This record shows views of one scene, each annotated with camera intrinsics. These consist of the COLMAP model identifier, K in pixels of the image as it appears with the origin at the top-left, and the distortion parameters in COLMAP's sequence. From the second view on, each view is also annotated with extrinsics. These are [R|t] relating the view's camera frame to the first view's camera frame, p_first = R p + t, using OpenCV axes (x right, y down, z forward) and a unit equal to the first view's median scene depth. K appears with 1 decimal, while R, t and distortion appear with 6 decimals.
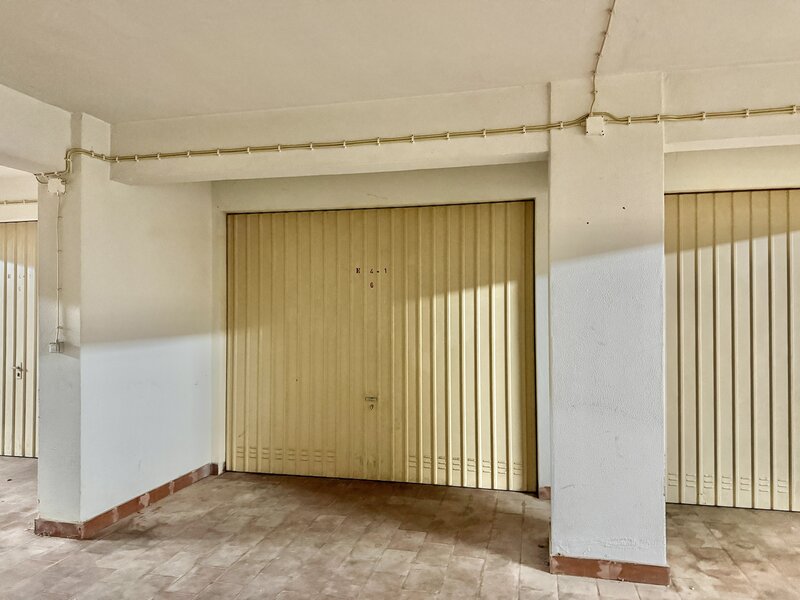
lens RADIAL K [[566.1, 0, 396.3], [0, 566.1, 299.1], [0, 0, 1]] dist [0.057182, -0.086417]
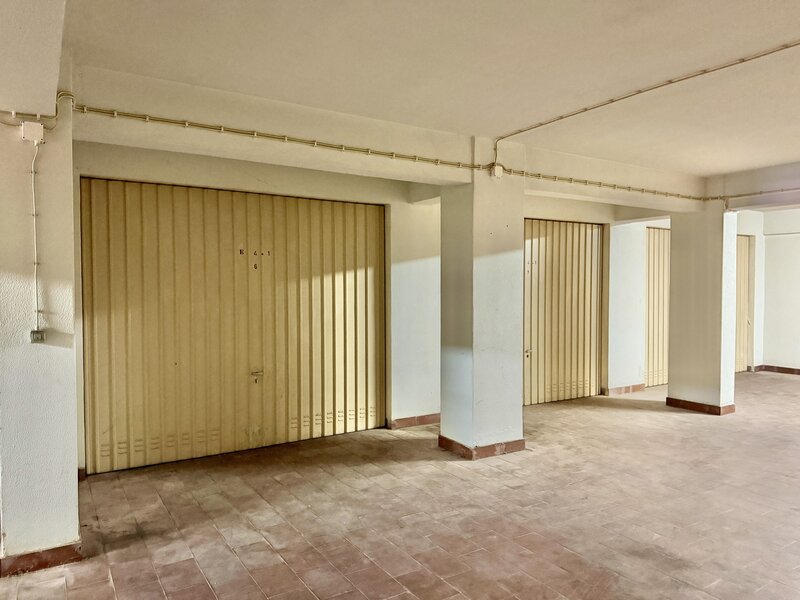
lens RADIAL K [[566.1, 0, 403.7], [0, 566.1, 301.3], [0, 0, 1]] dist [0.057182, -0.086417]
pose [[0.689393, -0.015932, 0.724213, -0.756895], [-0.010156, 0.999447, 0.031655, 0.005275], [-0.724317, -0.029177, 0.688850, 0.075057]]
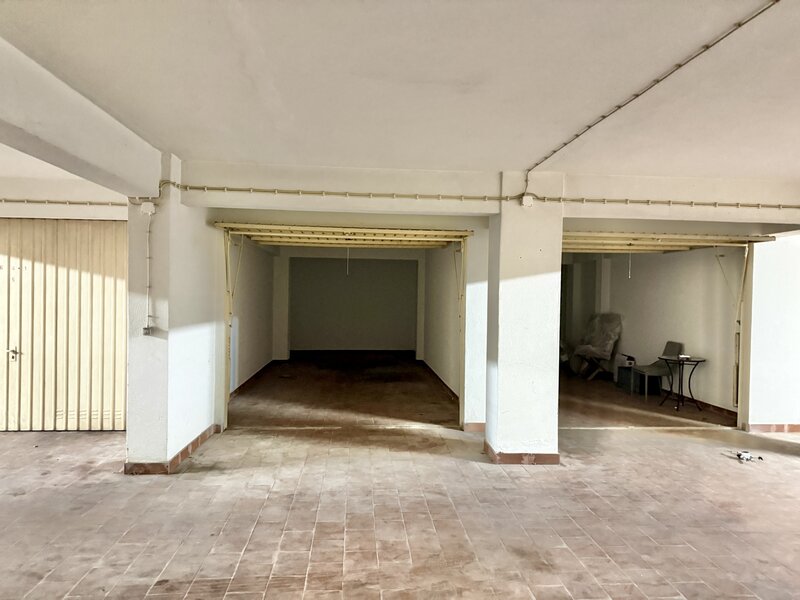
lens RADIAL K [[566.1, 0, 397.8], [0, 566.1, 302.7], [0, 0, 1]] dist [0.057182, -0.086417]
pose [[0.950210, 0.015339, 0.311233, -0.423693], [-0.023619, 0.999460, 0.022851, -0.022971], [-0.310714, -0.029064, 0.950059, -0.391487]]
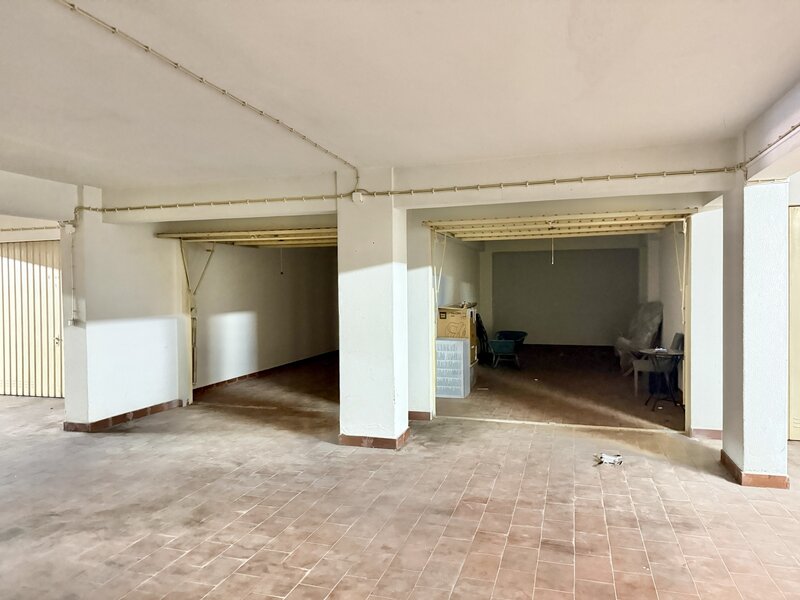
lens RADIAL K [[566.1, 0, 395.3], [0, 566.1, 301.7], [0, 0, 1]] dist [0.057182, -0.086417]
pose [[0.997946, -0.006948, -0.063684, 0.449584], [0.009208, 0.999336, 0.035258, -0.028213], [0.063397, -0.035772, 0.997347, -0.607114]]
